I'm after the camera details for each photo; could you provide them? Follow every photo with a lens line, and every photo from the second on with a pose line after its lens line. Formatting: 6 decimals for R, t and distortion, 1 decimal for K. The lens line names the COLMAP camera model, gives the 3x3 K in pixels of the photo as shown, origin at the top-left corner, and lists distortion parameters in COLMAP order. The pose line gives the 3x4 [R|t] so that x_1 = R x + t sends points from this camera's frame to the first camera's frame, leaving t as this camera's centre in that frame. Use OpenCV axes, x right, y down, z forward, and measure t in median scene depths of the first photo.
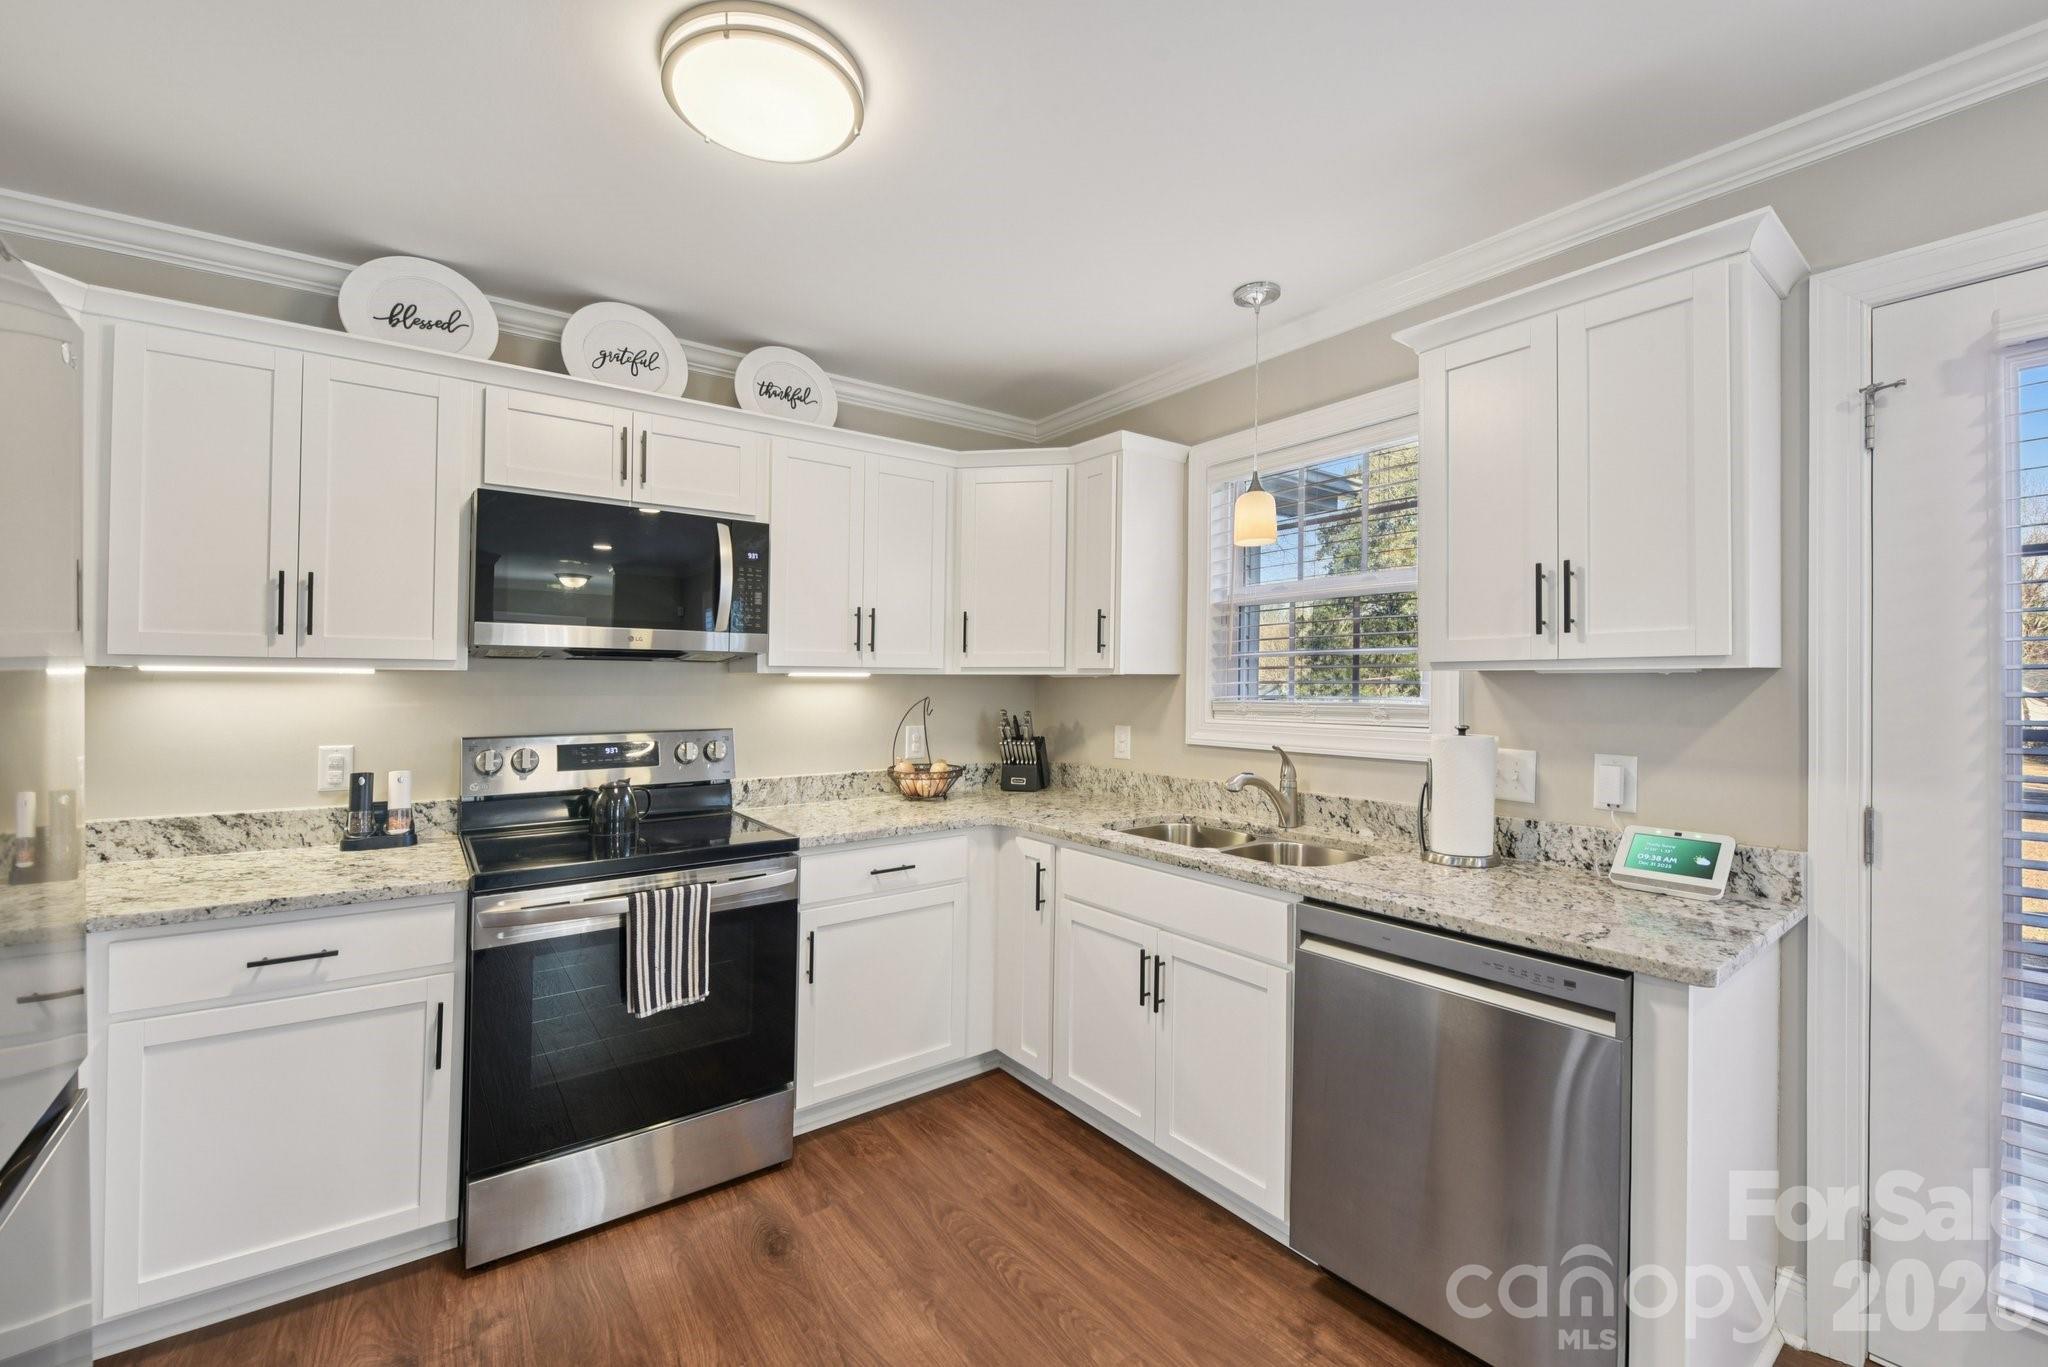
lens RADIAL K [[823.4, 0, 1017.4], [0, 823.4, 675.4], [0, 0, 1]] dist [-0.020332, -0.001812]
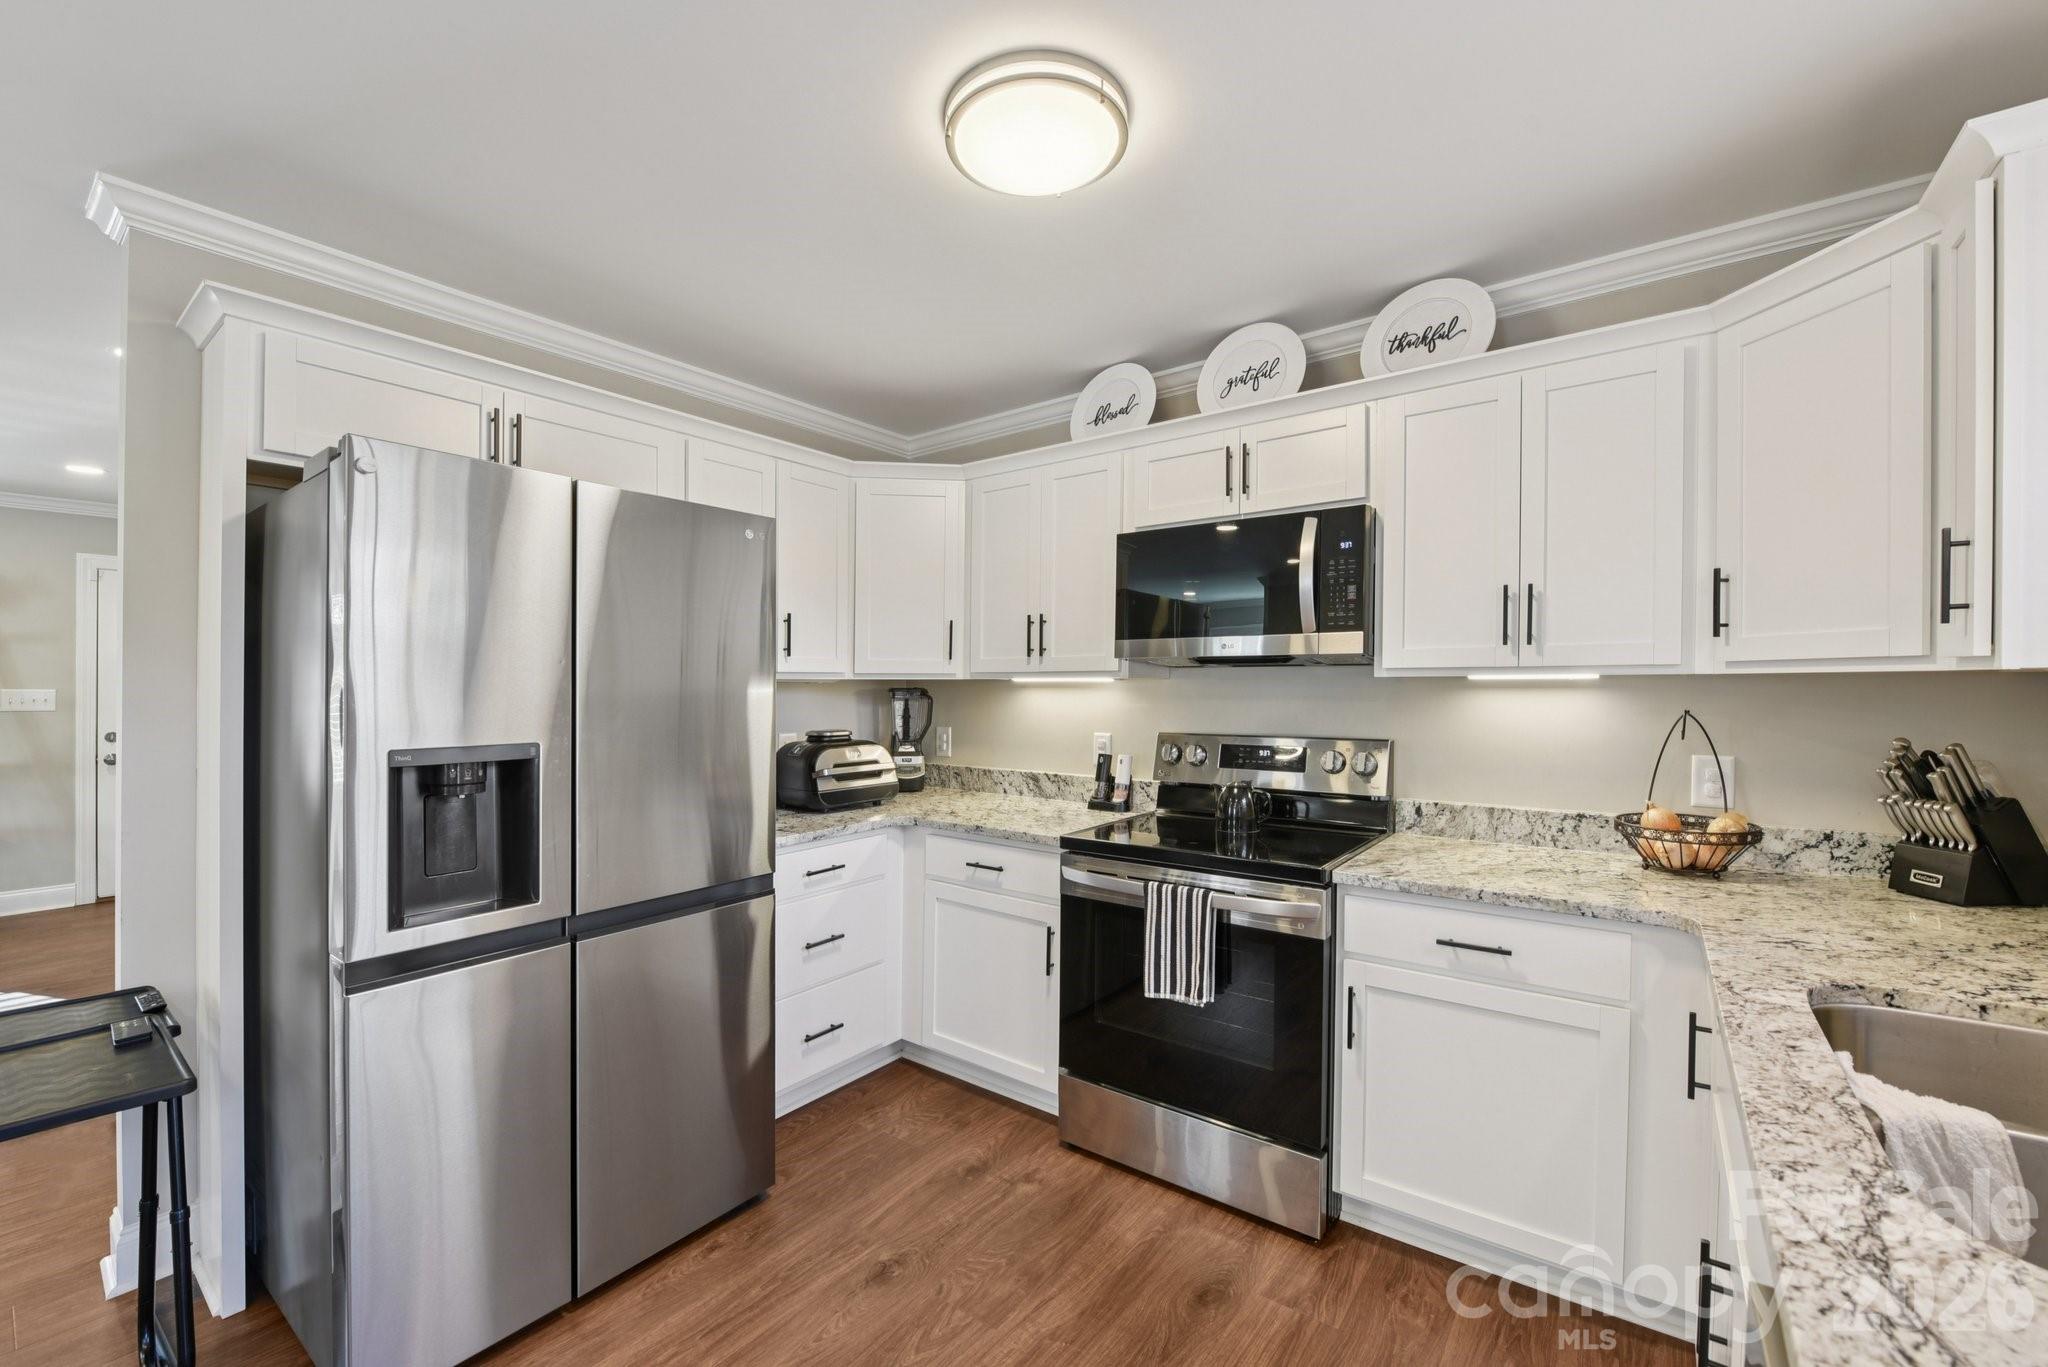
lens RADIAL K [[823.4, 0, 1022.9], [0, 823.4, 669.3], [0, 0, 1]] dist [-0.020332, -0.001812]
pose [[0.279737, -0.022044, -0.959823, 0.450429], [0.010108, 0.999749, -0.020015, 0.003169], [0.960023, -0.004103, 0.279890, 0.440680]]
